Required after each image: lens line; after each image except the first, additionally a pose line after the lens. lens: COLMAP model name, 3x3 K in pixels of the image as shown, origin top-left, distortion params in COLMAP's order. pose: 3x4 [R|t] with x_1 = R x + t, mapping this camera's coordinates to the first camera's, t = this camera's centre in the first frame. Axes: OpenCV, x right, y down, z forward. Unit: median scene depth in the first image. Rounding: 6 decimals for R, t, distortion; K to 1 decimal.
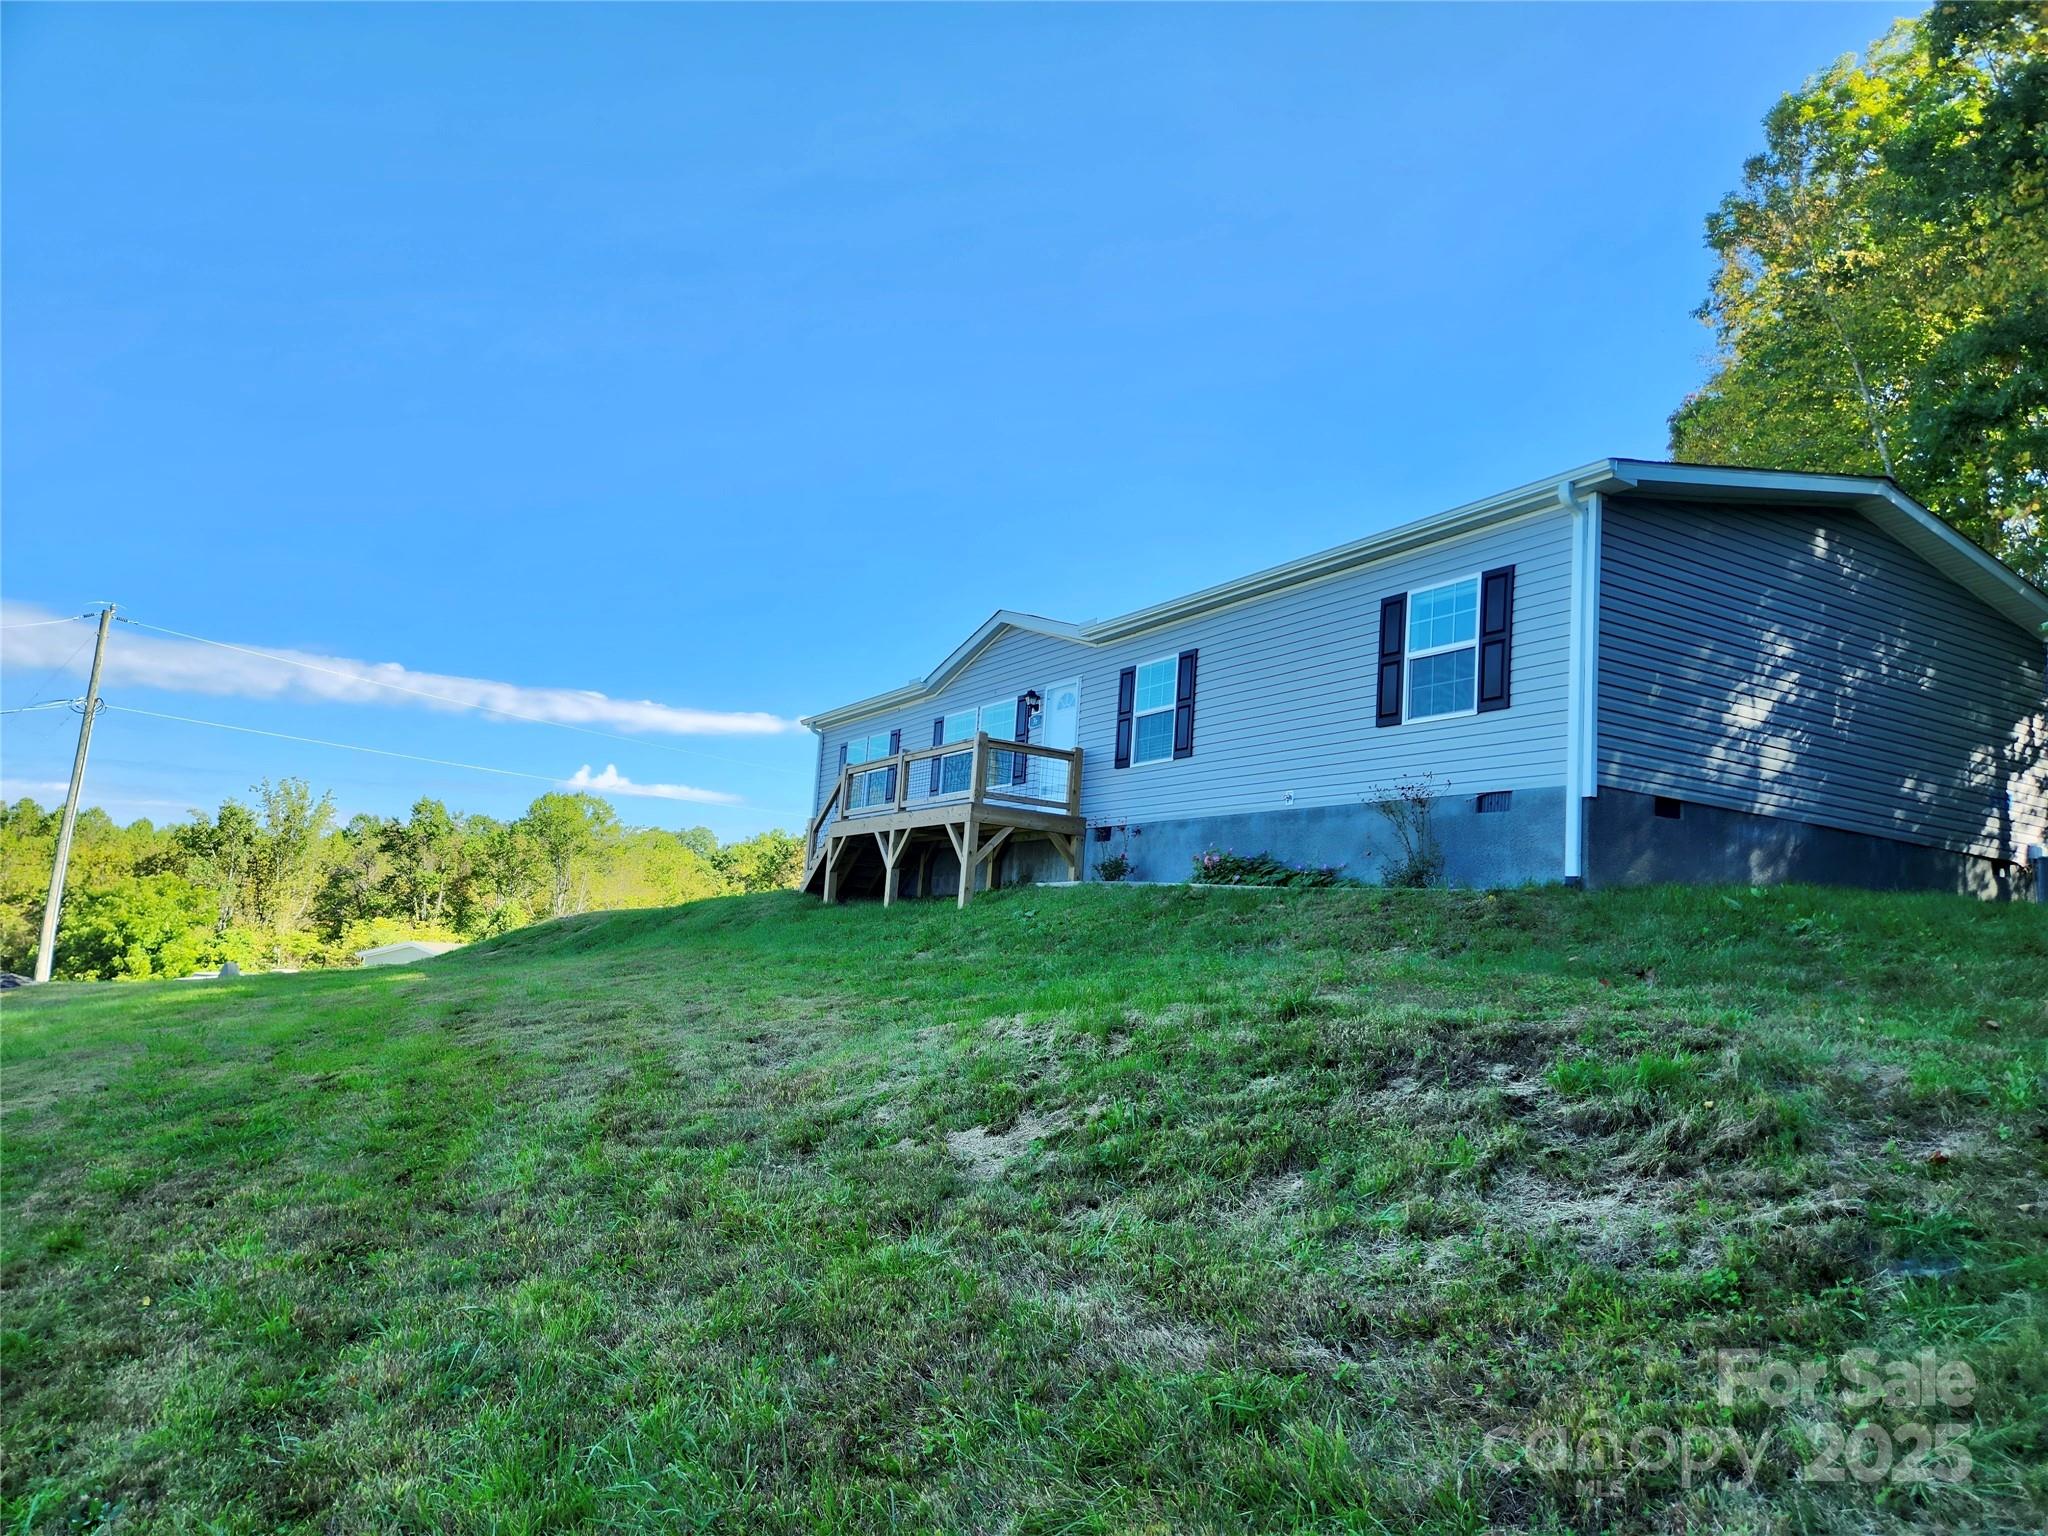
lens RADIAL K [[1363.3, 0, 1024.0], [0, 1363.3, 768.0], [0, 0, 1]] dist [0.068267, -0.065745]
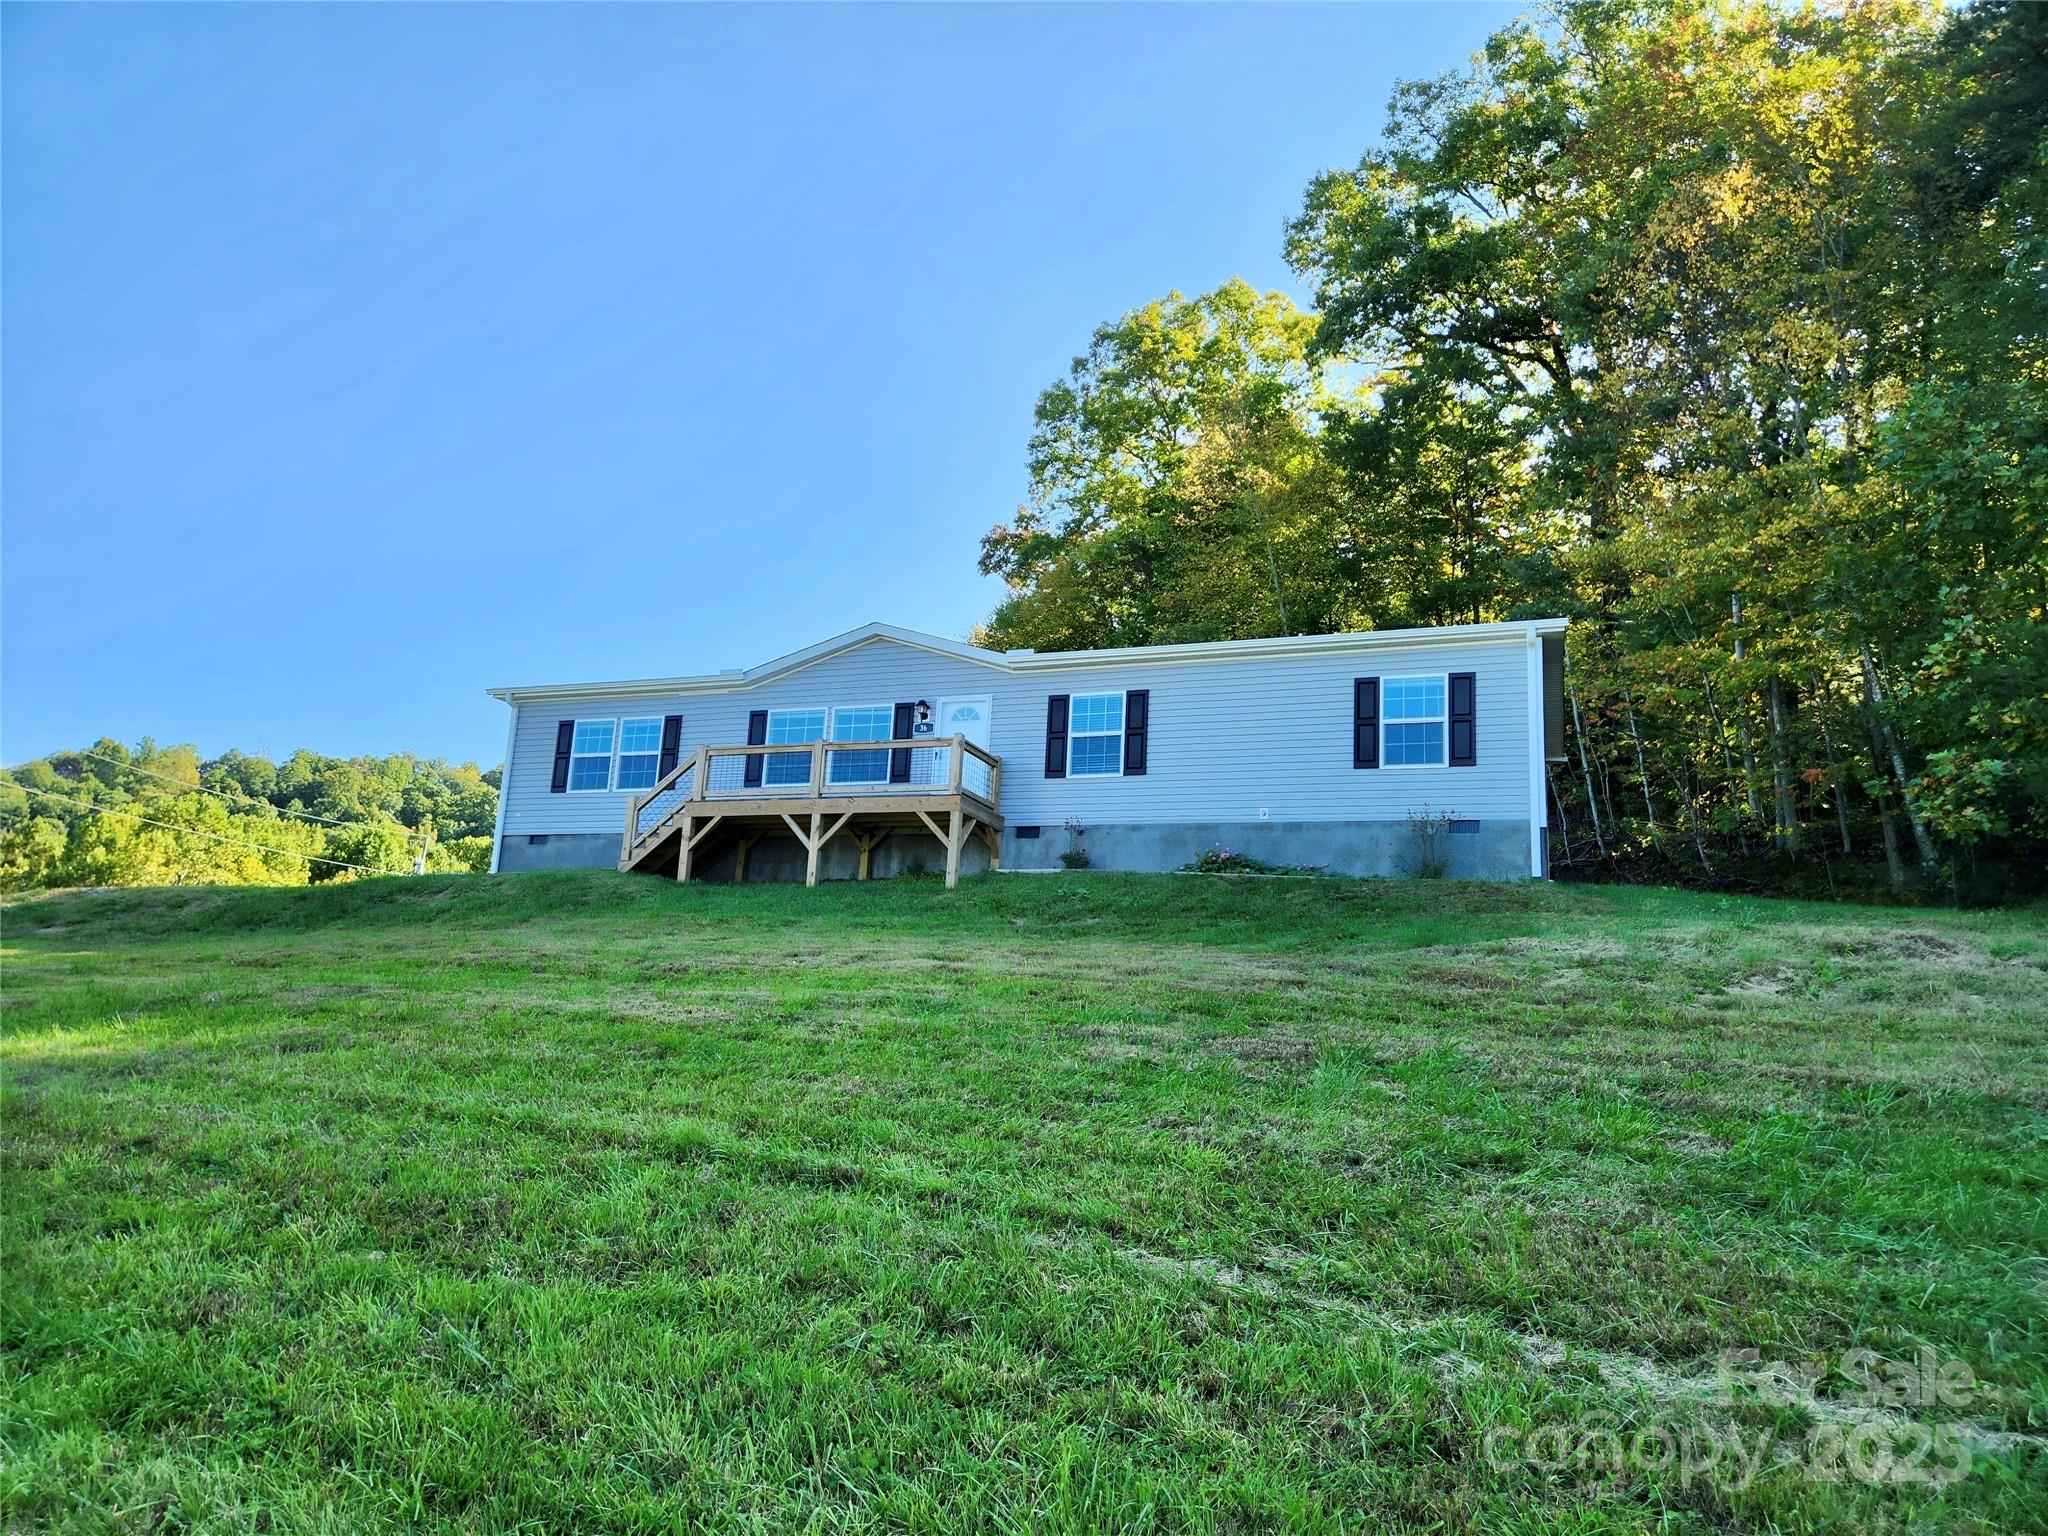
lens RADIAL K [[1363.3, 0, 1024.0], [0, 1363.3, 768.0], [0, 0, 1]] dist [0.068267, -0.065745]
pose [[0.784369, 0.099056, 0.612334, -0.732105], [-0.084093, 0.995034, -0.053246, 0.061653], [-0.614568, -0.009729, 0.788804, 0.081465]]
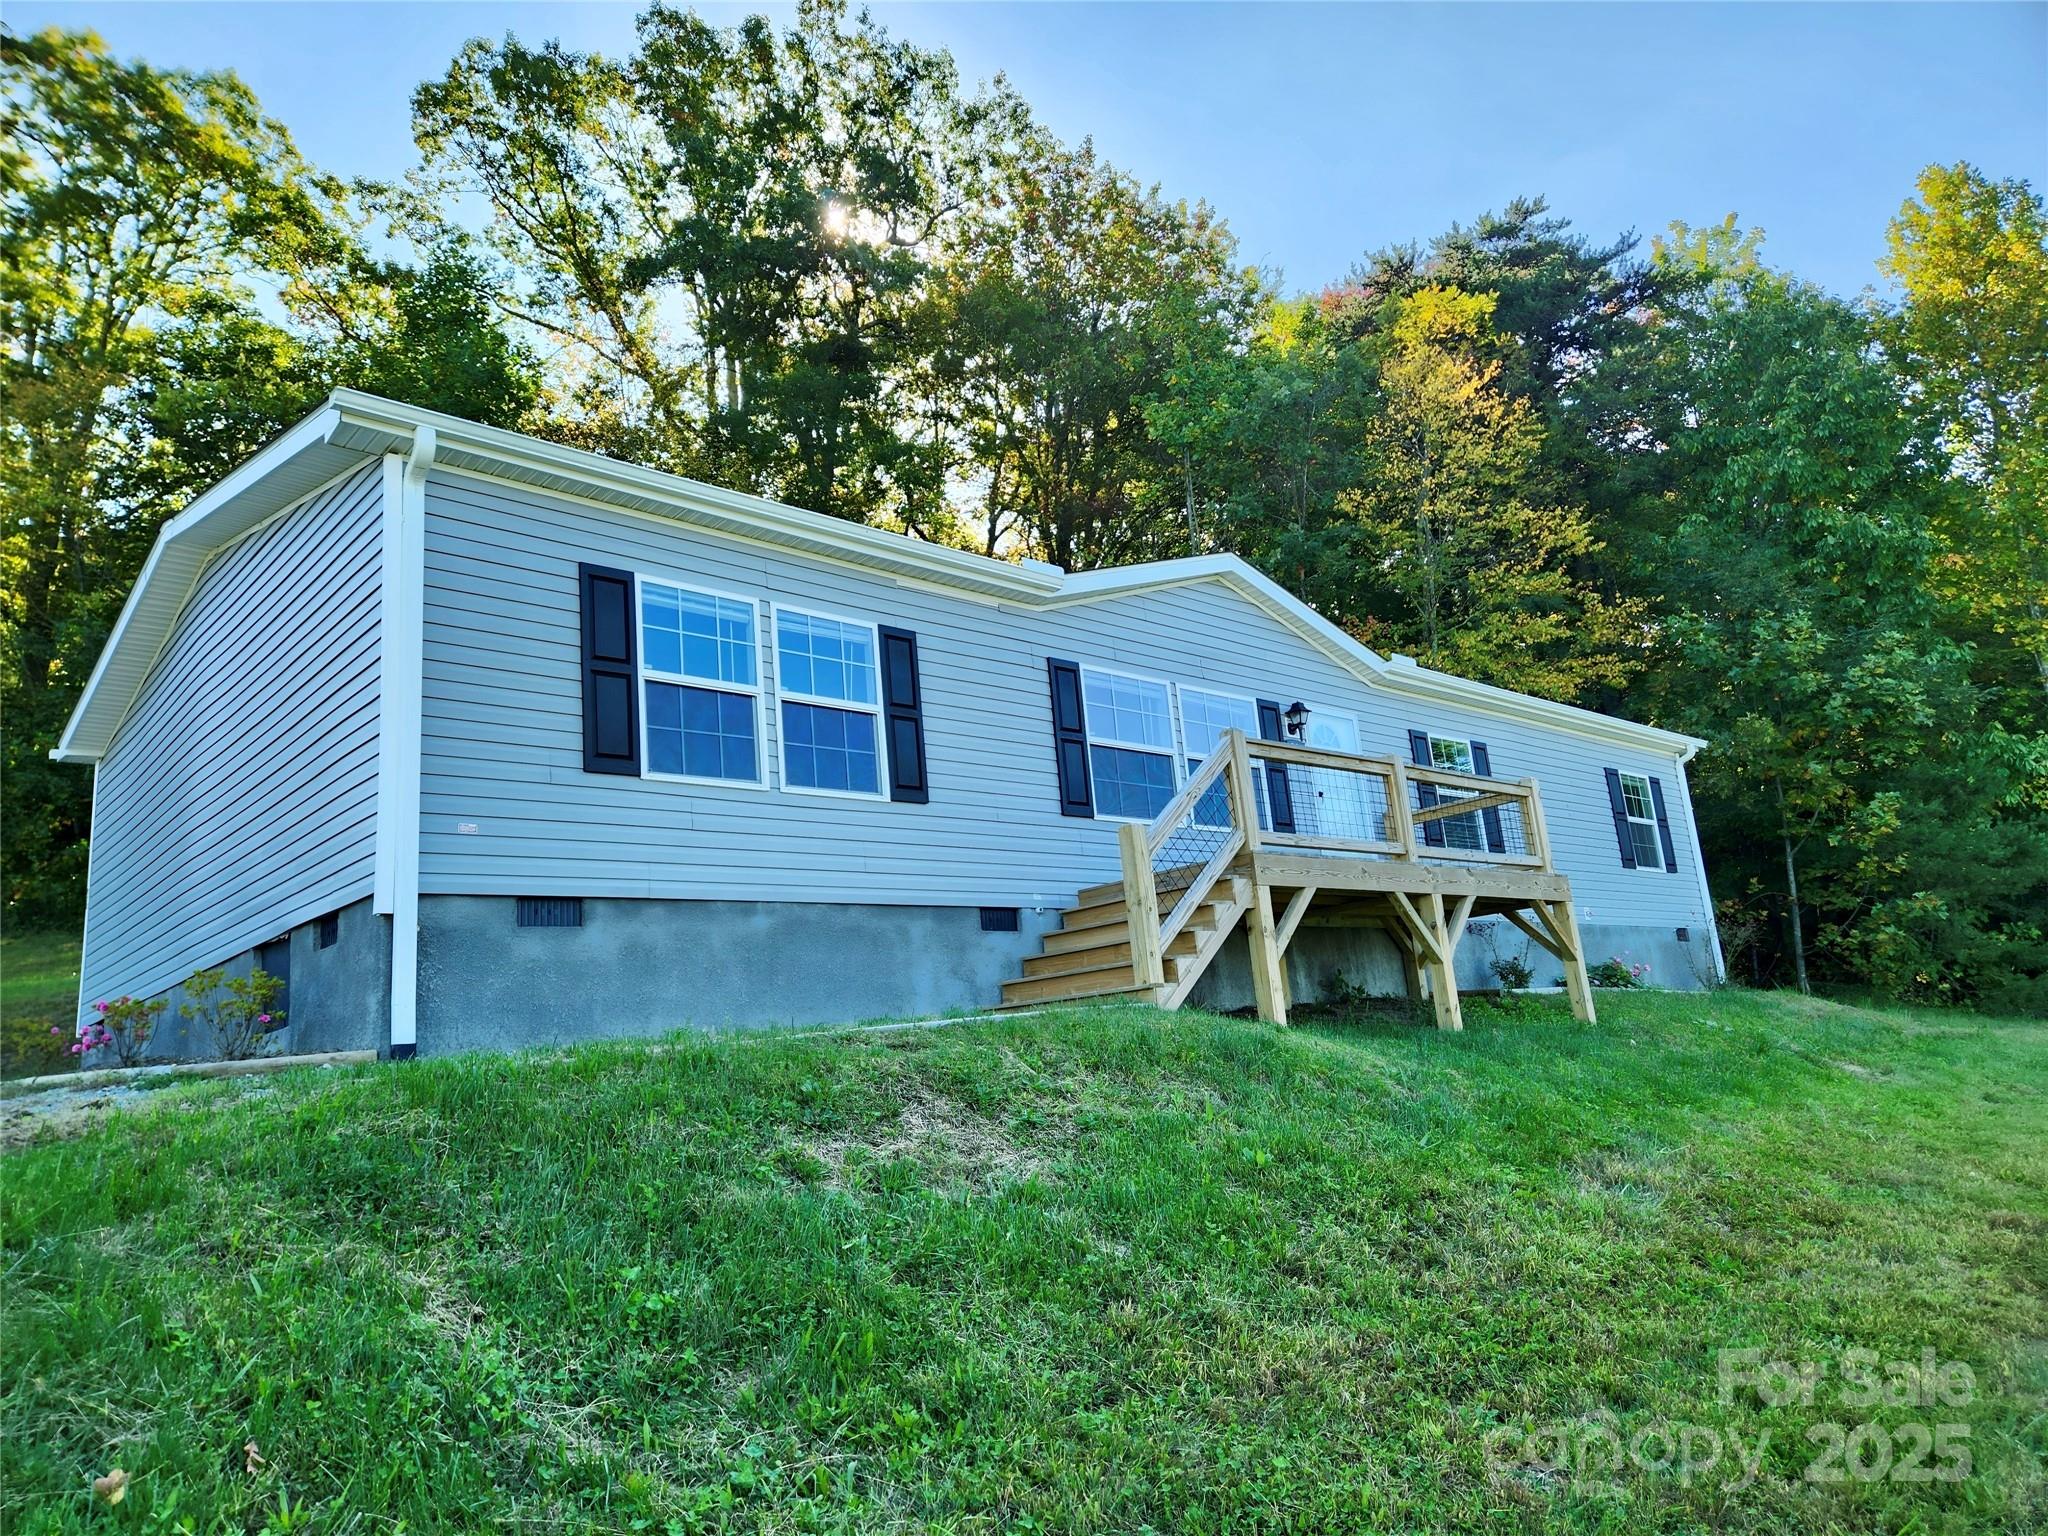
lens RADIAL K [[1363.3, 0, 1024.0], [0, 1363.3, 768.0], [0, 0, 1]] dist [0.068267, -0.065745]
pose [[-0.223280, 0.166202, 0.960480, -0.734018], [-0.069316, 0.980155, -0.185720, 0.132838], [-0.972287, -0.108044, -0.207329, 1.526865]]
